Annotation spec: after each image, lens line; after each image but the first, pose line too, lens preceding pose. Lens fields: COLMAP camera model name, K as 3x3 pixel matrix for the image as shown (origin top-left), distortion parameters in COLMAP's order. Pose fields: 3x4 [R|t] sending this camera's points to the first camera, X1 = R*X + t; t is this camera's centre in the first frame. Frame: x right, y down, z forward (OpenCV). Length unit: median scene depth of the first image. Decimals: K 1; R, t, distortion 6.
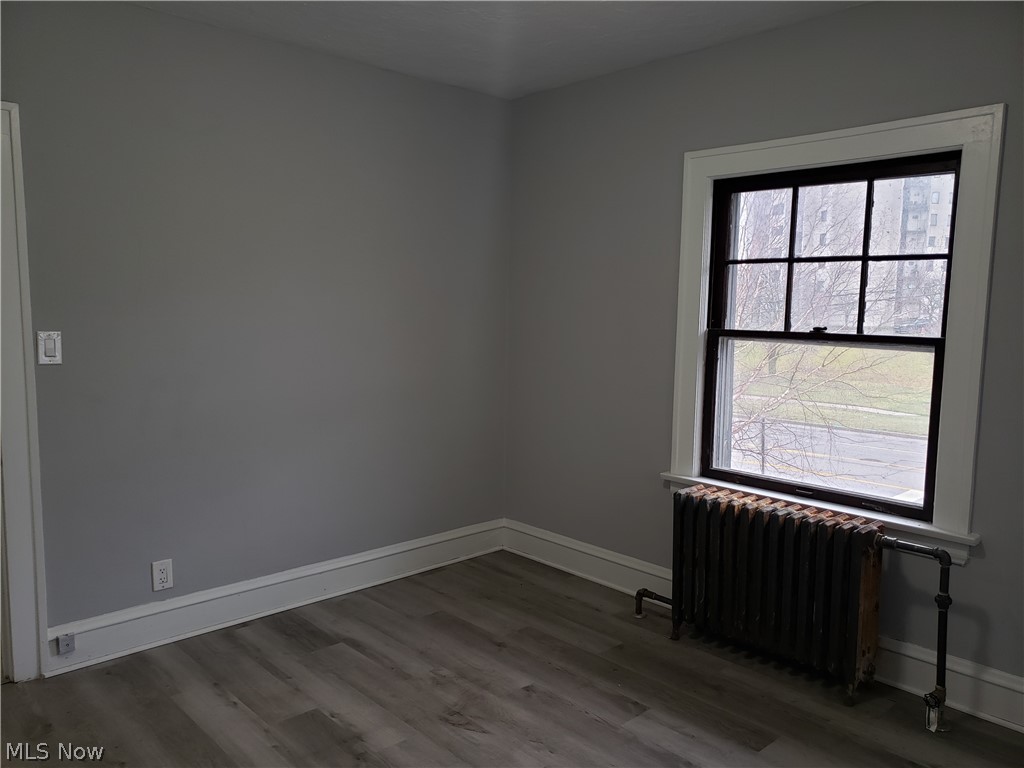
lens RADIAL K [[789.4, 0, 532.9], [0, 789.4, 374.1], [0, 0, 1]] dist [0.046958, -0.025824]
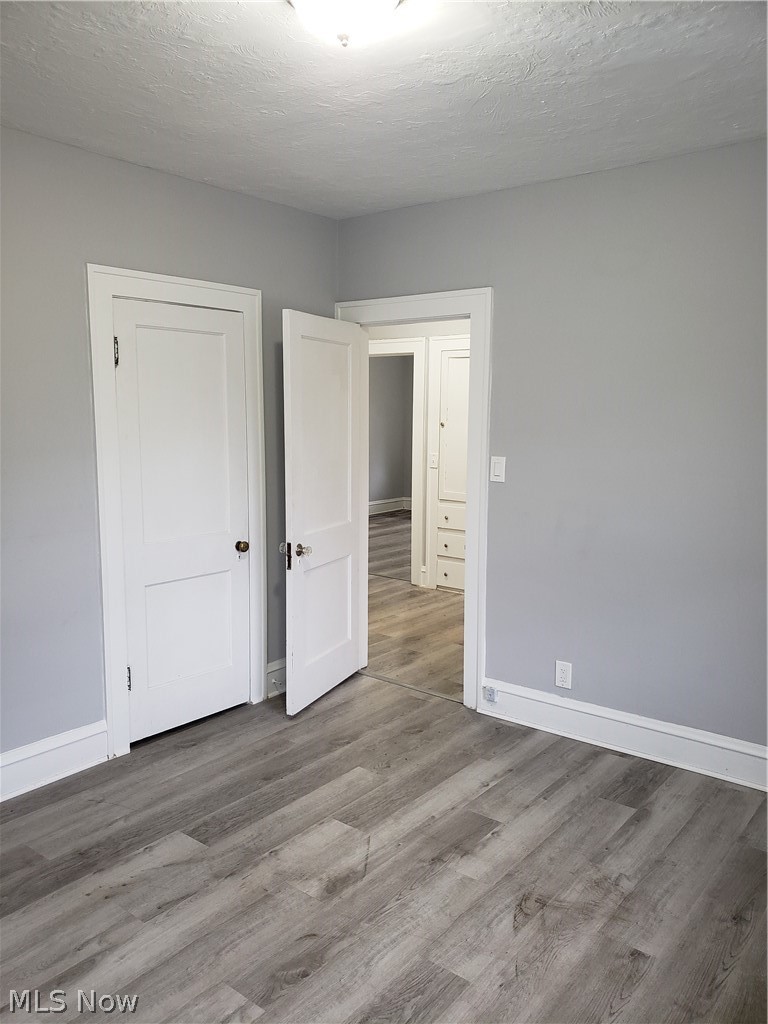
lens RADIAL K [[789.4, 0, 375.8], [0, 789.4, 512.1], [0, 0, 1]] dist [0.046958, -0.025824]
pose [[0.158936, 0.109318, -0.981218, 0.642301], [-0.102514, 0.990306, 0.093726, -0.062997], [0.981952, 0.085692, 0.168602, 0.583814]]
